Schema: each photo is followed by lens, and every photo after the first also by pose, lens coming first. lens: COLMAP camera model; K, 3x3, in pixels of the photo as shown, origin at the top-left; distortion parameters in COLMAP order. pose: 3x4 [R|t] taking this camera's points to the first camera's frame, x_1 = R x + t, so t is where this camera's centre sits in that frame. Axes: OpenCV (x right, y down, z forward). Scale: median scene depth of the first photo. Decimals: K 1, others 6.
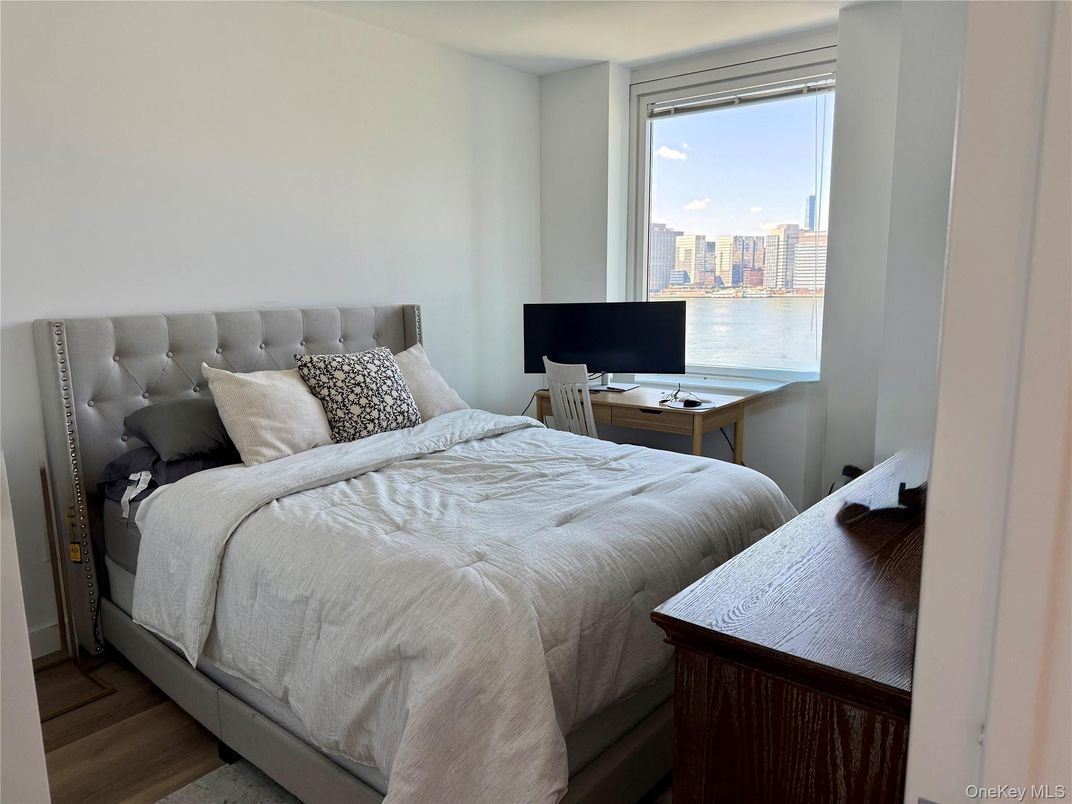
lens RADIAL K [[758.6, 0, 534.9], [0, 758.6, 404.0], [0, 0, 1]] dist [-0.000635, -0.000278]
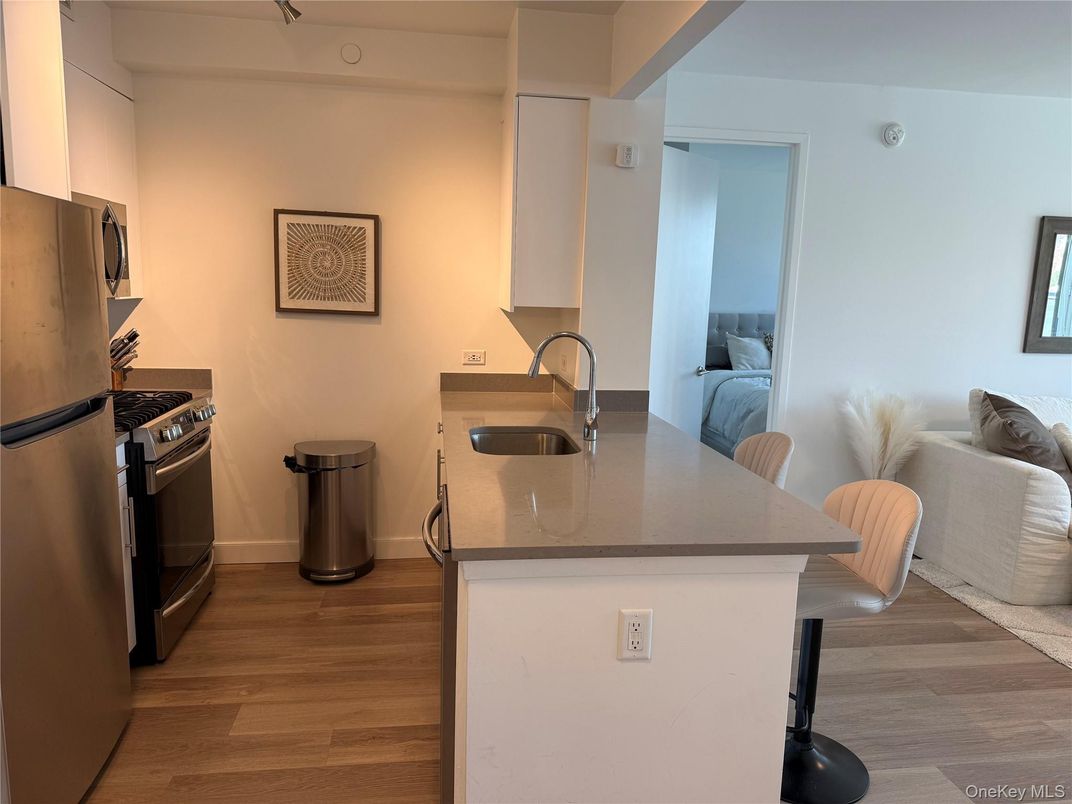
lens RADIAL K [[758.6, 0, 536.3], [0, 758.6, 403.3], [0, 0, 1]] dist [-0.000635, -0.000278]
pose [[0.731438, 0.135048, -0.668402, 0.838696], [-0.145221, 0.988557, 0.040817, 0.173106], [0.666265, 0.067211, 0.742680, -1.318592]]
